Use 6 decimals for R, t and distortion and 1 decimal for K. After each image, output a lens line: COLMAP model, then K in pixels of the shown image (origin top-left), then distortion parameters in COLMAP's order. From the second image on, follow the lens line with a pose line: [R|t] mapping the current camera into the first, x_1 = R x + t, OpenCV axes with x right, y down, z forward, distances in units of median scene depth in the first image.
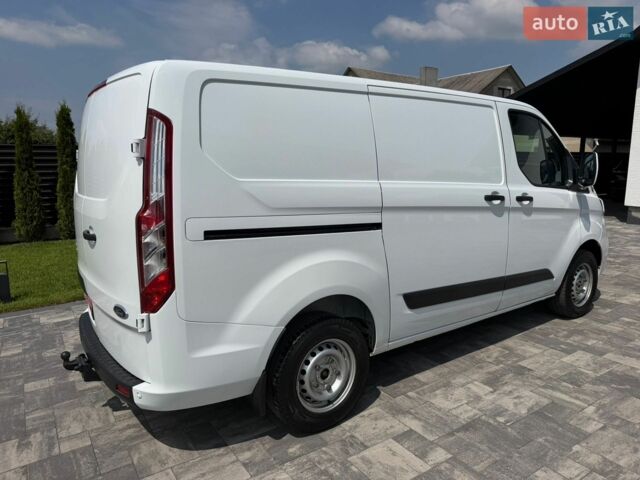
lens RADIAL K [[473.4, 0, 319.1], [0, 473.4, 238.9], [0, 0, 1]] dist [-0.022414, -0.000488]
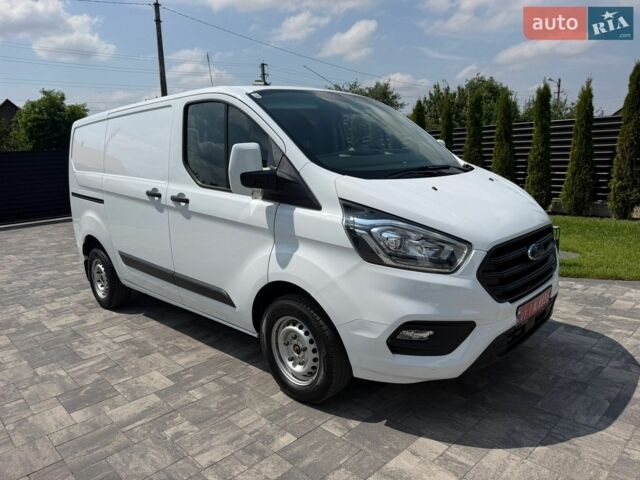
lens RADIAL K [[473.4, 0, 321.8], [0, 473.4, 242.1], [0, 0, 1]] dist [-0.022414, -0.000488]
pose [[0.157277, 0.191571, -0.968795, 1.485318], [-0.111433, 0.978182, 0.175337, -0.209324], [0.981248, 0.080379, 0.175192, 1.175363]]
